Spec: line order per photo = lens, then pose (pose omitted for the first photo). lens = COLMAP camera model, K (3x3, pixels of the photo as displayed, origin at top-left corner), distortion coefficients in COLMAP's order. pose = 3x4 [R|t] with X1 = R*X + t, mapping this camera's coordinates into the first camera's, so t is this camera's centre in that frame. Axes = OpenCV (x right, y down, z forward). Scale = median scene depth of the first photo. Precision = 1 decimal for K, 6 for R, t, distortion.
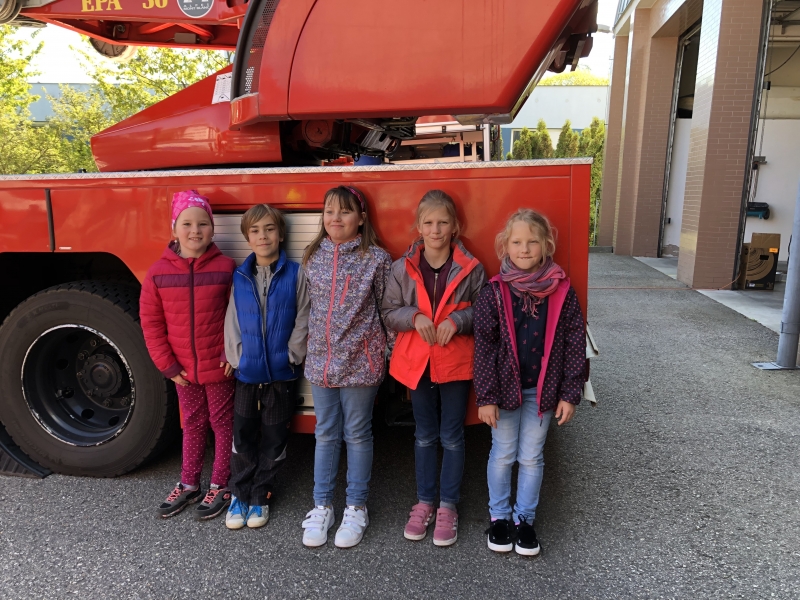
lens RADIAL K [[664.3, 0, 400.0], [0, 664.3, 300.0], [0, 0, 1]] dist [0.012739, -0.000392]
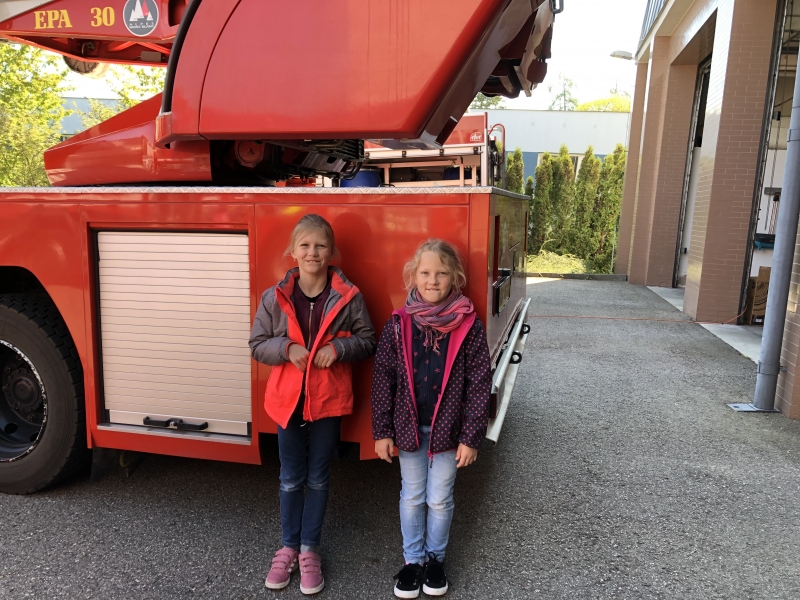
lens RADIAL K [[664.3, 0, 400.0], [0, 664.3, 300.0], [0, 0, 1]] dist [0.012739, -0.000392]
pose [[0.998182, 0.035931, -0.048393, 0.132642], [-0.037347, 0.998890, -0.028694, -0.011446], [0.047308, 0.030449, 0.998416, 0.025219]]
